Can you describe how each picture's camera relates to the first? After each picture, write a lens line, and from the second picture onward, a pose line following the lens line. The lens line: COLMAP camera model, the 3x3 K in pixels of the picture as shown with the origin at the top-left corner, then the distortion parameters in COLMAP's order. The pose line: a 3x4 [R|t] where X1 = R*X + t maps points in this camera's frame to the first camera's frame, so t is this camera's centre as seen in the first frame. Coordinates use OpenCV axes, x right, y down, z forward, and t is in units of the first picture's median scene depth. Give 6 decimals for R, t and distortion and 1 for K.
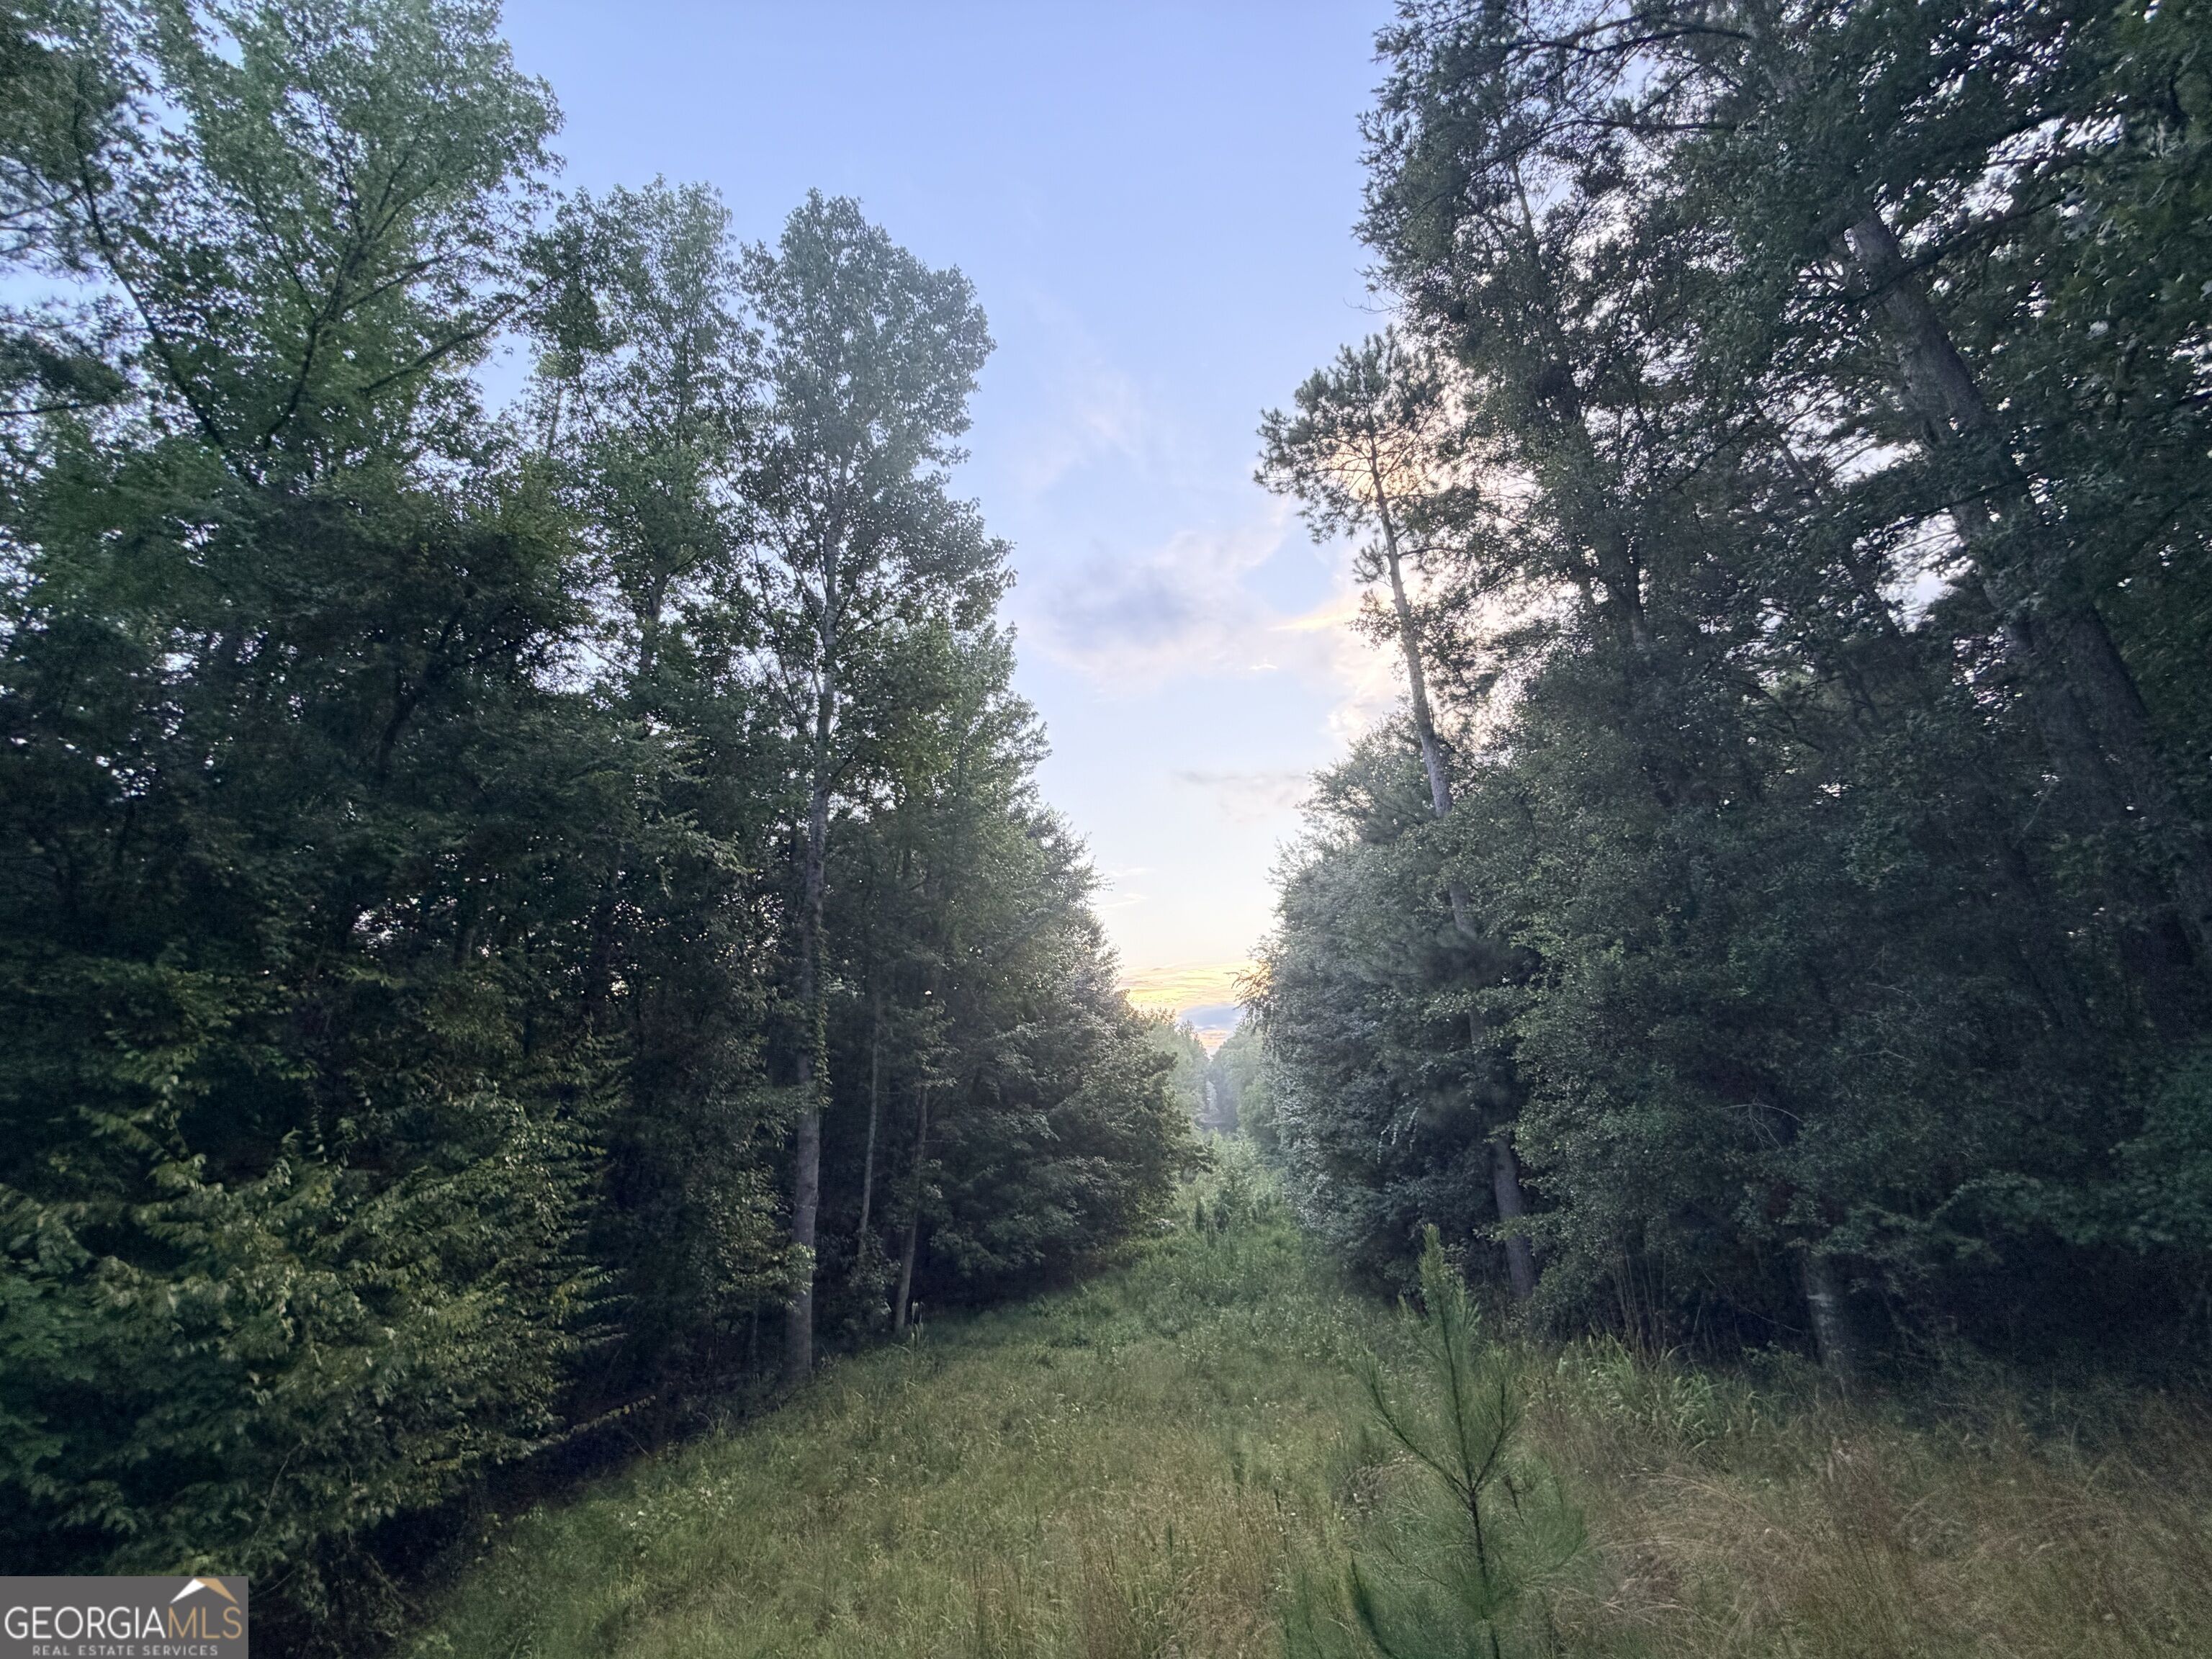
lens RADIAL K [[871.9, 0, 1099.4], [0, 871.9, 821.3], [0, 0, 1]] dist [-0.007317, 0.000172]
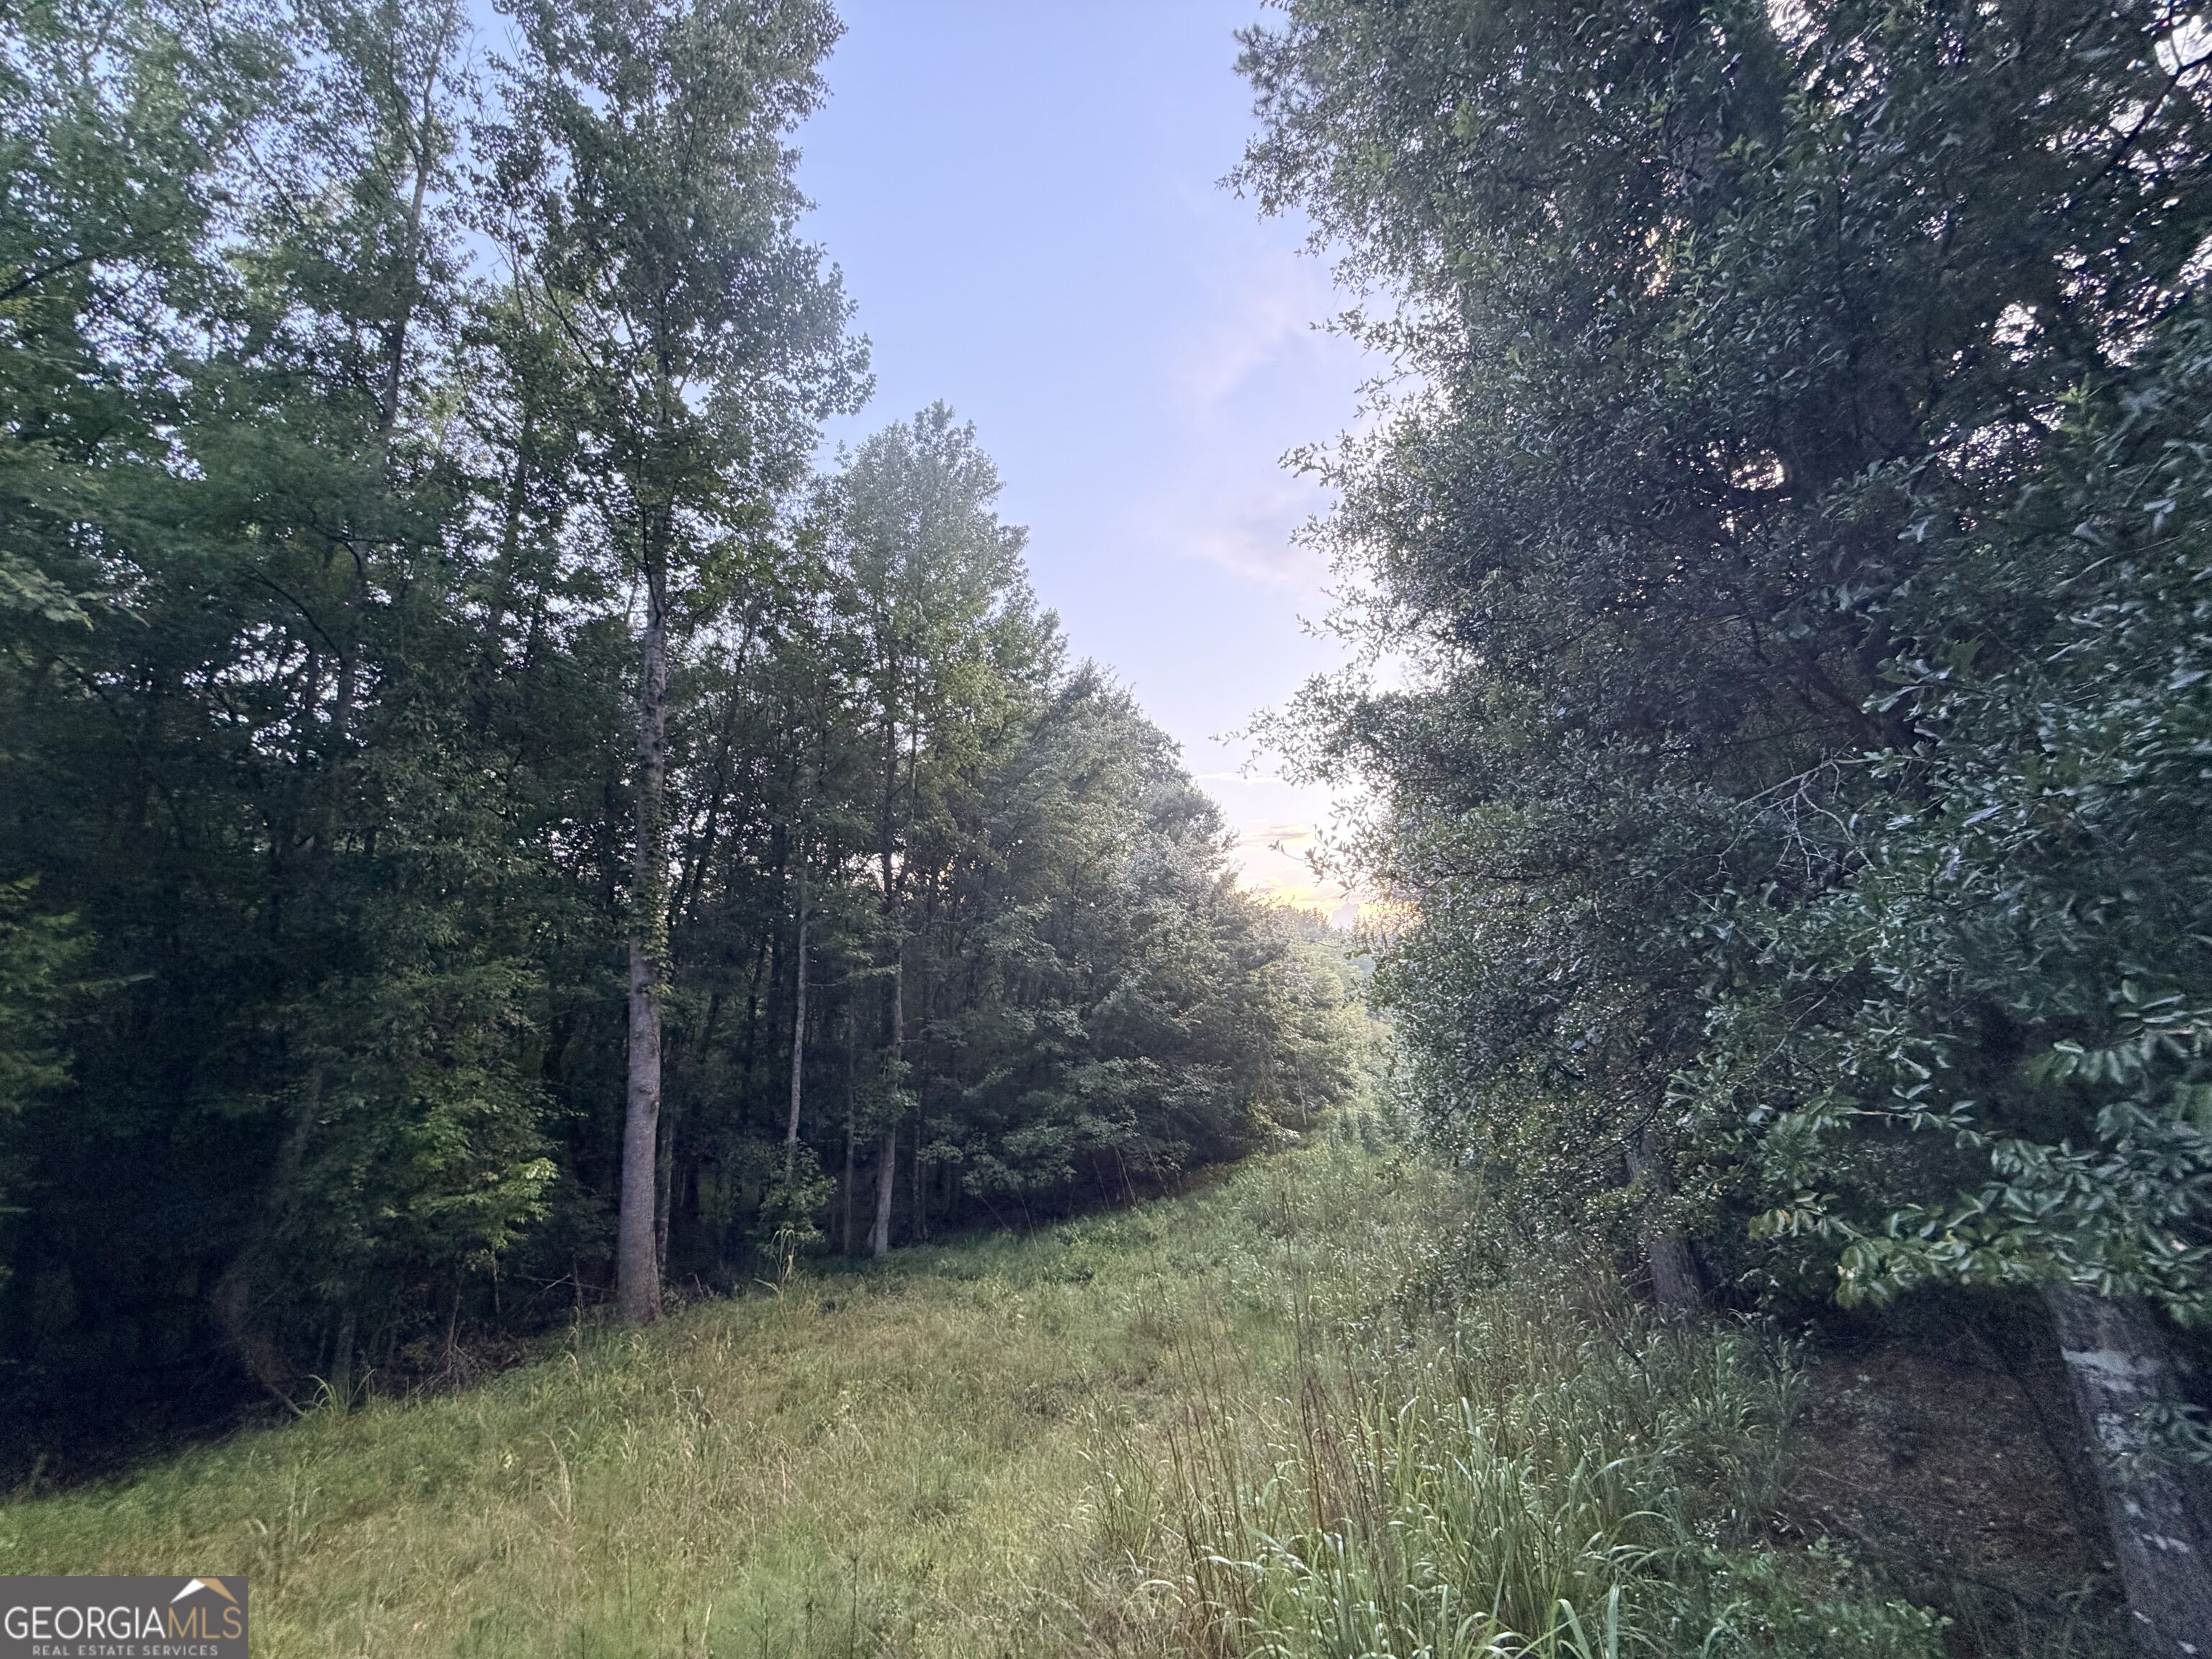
lens RADIAL K [[871.9, 0, 1099.4], [0, 871.9, 821.3], [0, 0, 1]] dist [-0.007317, 0.000172]
pose [[0.961329, -0.106014, -0.254180, 0.197052], [0.127375, 0.989447, 0.069061, 0.104100], [0.244176, -0.098767, 0.964688, 0.216894]]
